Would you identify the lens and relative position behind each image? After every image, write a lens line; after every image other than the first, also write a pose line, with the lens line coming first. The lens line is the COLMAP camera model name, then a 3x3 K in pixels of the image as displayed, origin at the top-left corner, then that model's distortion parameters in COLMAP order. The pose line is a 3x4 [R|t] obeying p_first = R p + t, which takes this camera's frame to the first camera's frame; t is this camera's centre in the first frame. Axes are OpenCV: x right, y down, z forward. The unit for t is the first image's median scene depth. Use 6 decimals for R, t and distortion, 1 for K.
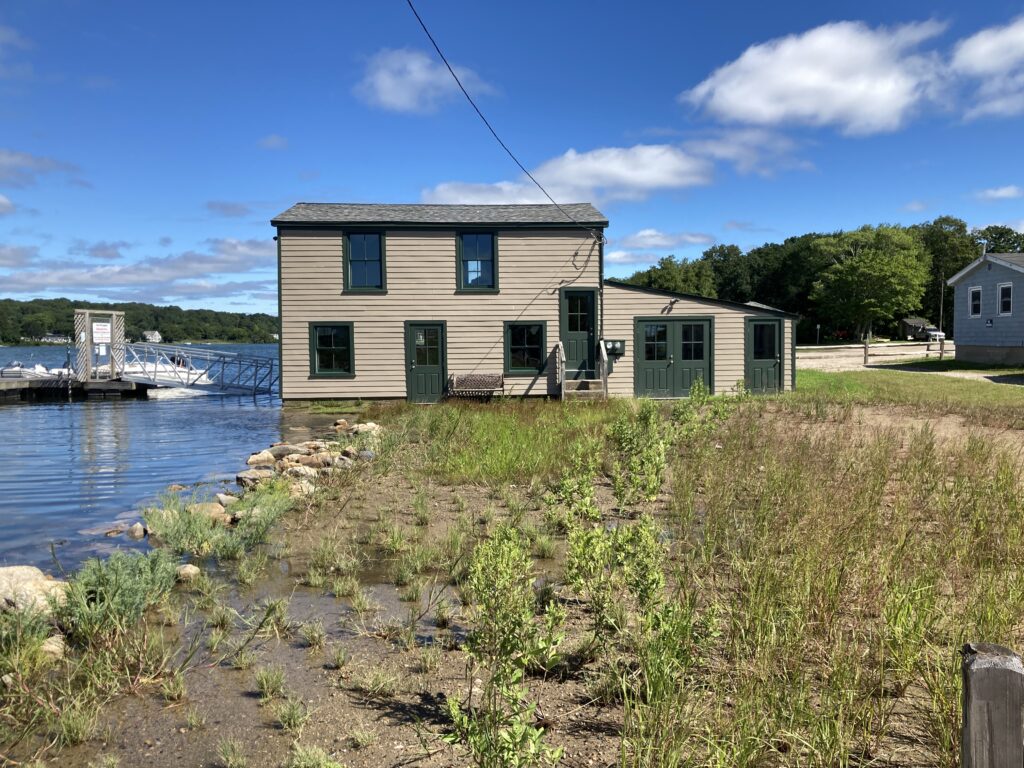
lens RADIAL K [[827.5, 0, 506.9], [0, 827.5, 386.9], [0, 0, 1]] dist [0.094062, -0.130887]
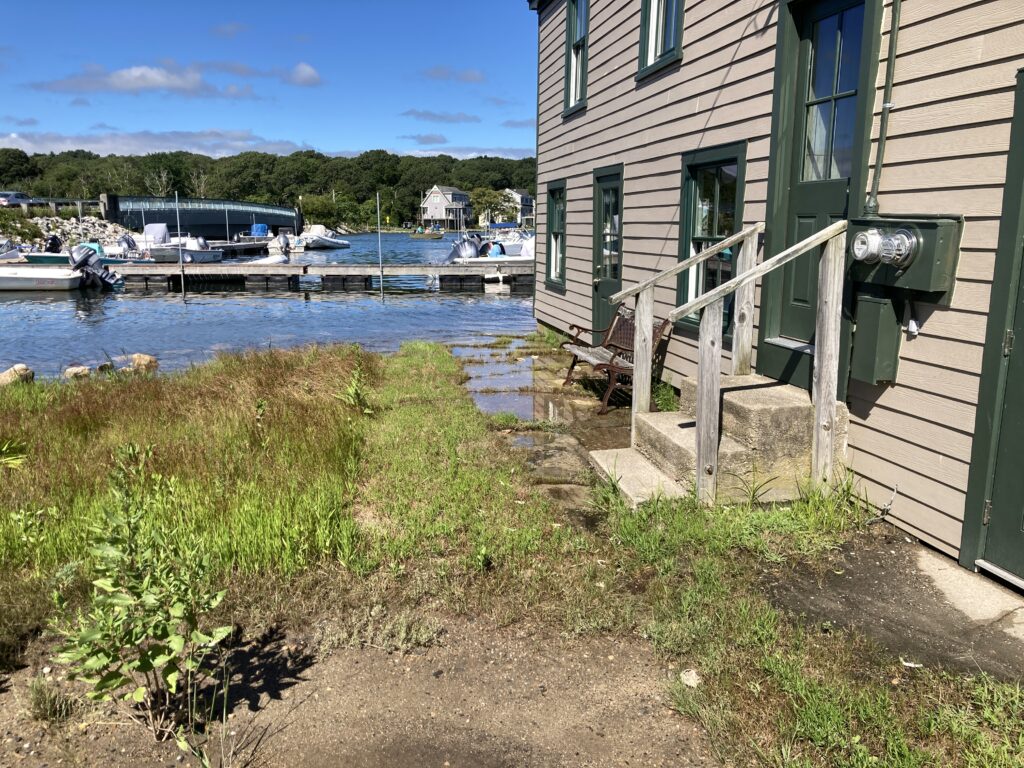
lens RADIAL K [[827.5, 0, 506.9], [0, 827.5, 386.9], [0, 0, 1]] dist [0.094062, -0.130887]
pose [[0.119718, 0.201926, -0.972056, 0.320734], [-0.054113, 0.978970, 0.196698, -0.052544], [0.991332, 0.029053, 0.128128, 0.905697]]
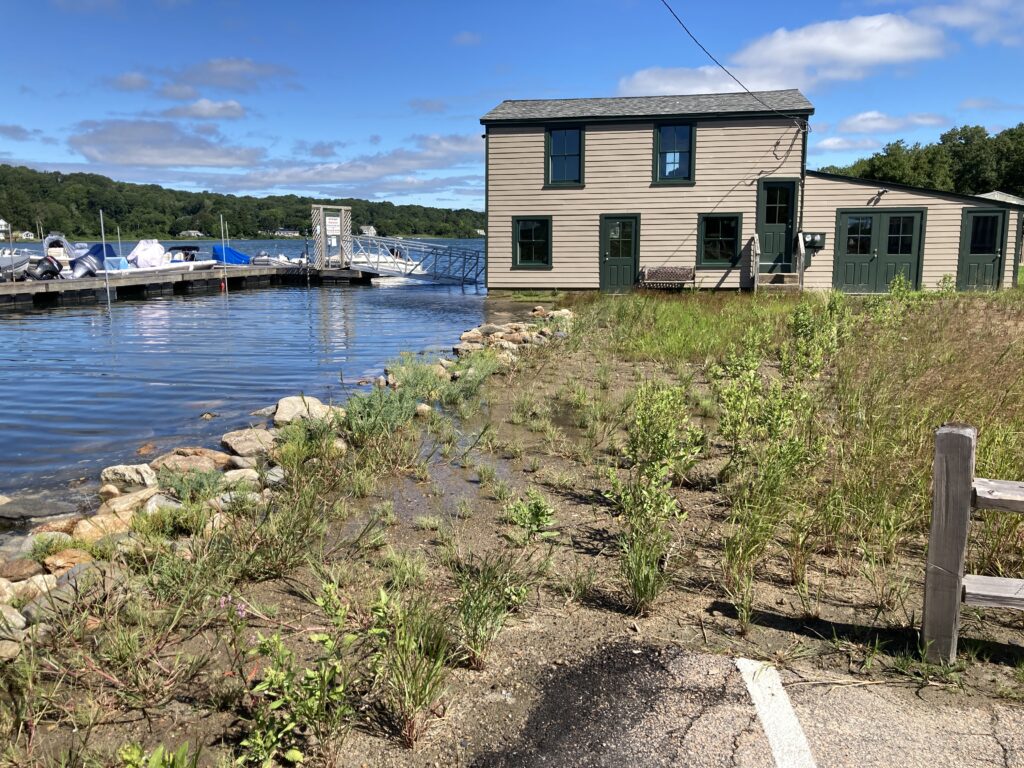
lens RADIAL K [[827.5, 0, 506.9], [0, 827.5, 386.9], [0, 0, 1]] dist [0.094062, -0.130887]
pose [[0.972113, 0.046541, -0.229848, 0.012838], [-0.017782, 0.991916, 0.125643, 0.006638], [0.233838, -0.118052, 0.965082, -0.064223]]
